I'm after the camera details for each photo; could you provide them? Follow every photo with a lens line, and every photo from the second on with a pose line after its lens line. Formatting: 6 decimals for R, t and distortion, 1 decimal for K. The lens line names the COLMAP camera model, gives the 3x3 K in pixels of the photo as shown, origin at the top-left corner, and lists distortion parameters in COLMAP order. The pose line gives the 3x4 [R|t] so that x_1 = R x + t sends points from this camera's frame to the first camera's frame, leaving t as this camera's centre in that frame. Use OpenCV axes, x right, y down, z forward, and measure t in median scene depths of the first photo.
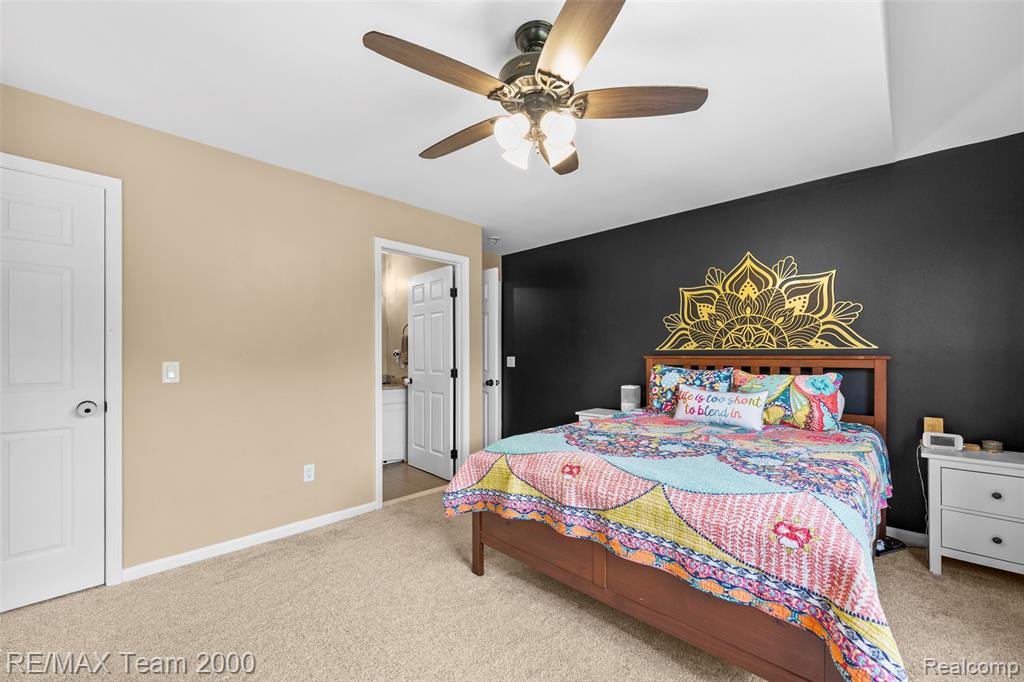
lens RADIAL K [[414.6, 0, 512.0], [0, 414.6, 341.0], [0, 0, 1]] dist [-0.001229, -0.000141]
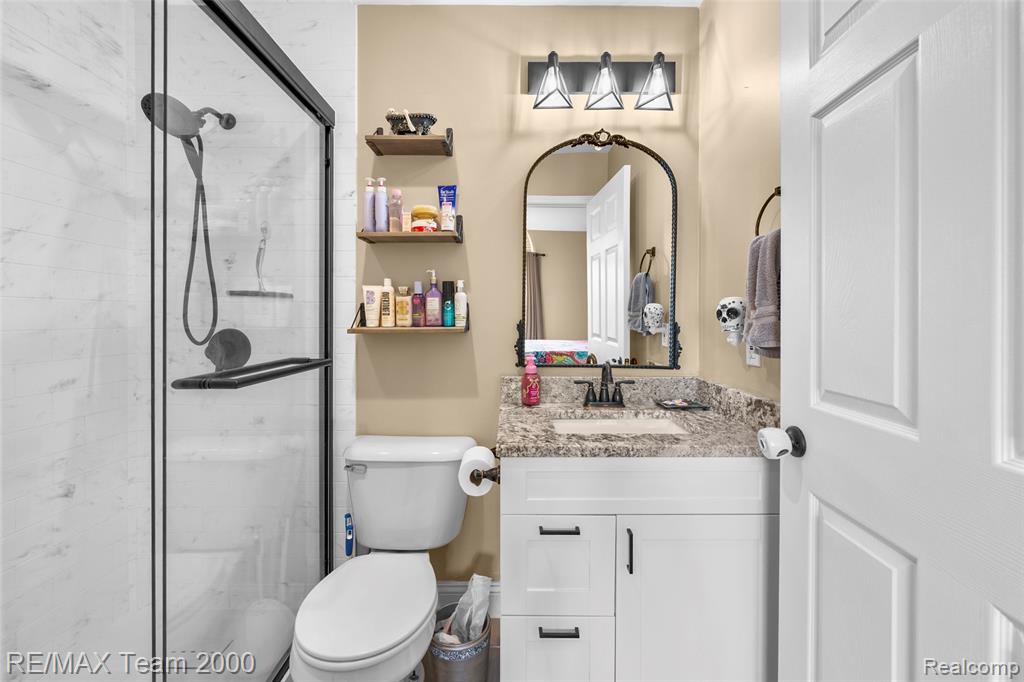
lens RADIAL K [[414.6, 0, 512.0], [0, 414.6, 341.0], [0, 0, 1]] dist [-0.001229, -0.000141]
pose [[0.686430, 0.019930, -0.726923, -0.187199], [0.030725, 0.997937, 0.056375, 0.030743], [0.726546, -0.061032, 0.684402, 0.738785]]
